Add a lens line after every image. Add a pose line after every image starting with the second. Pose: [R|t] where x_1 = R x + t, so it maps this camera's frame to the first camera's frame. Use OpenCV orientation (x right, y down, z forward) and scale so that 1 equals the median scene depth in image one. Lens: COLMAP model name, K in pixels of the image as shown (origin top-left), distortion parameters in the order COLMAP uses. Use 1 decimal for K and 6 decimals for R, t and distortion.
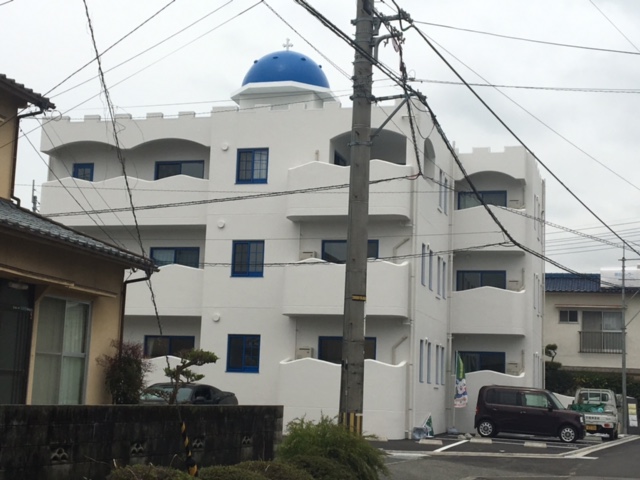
lens RADIAL K [[1059.6, 0, 319.4], [0, 1059.6, 241.7], [0, 0, 1]] dist [0.077703, 0.000000]
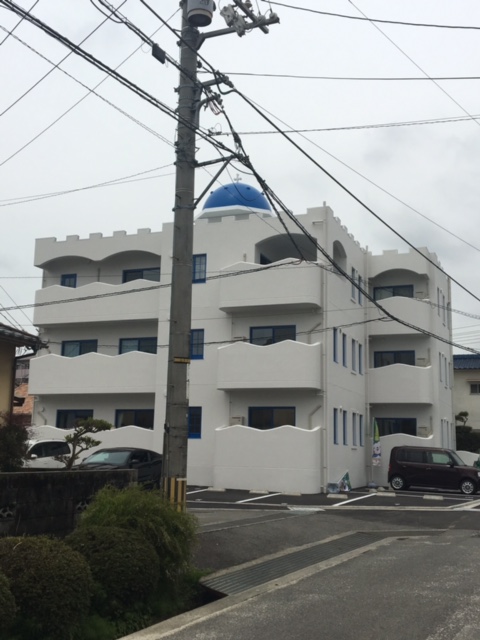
lens RADIAL K [[754.0, 0, 241.3], [0, 754.0, 316.2], [0, 0, 1]] dist [0.075182, 0.000000]
pose [[0.994557, -0.032552, -0.098978, 0.076440], [0.028797, 0.998819, -0.039135, 0.019130], [0.100135, 0.036072, 0.994320, 0.140611]]
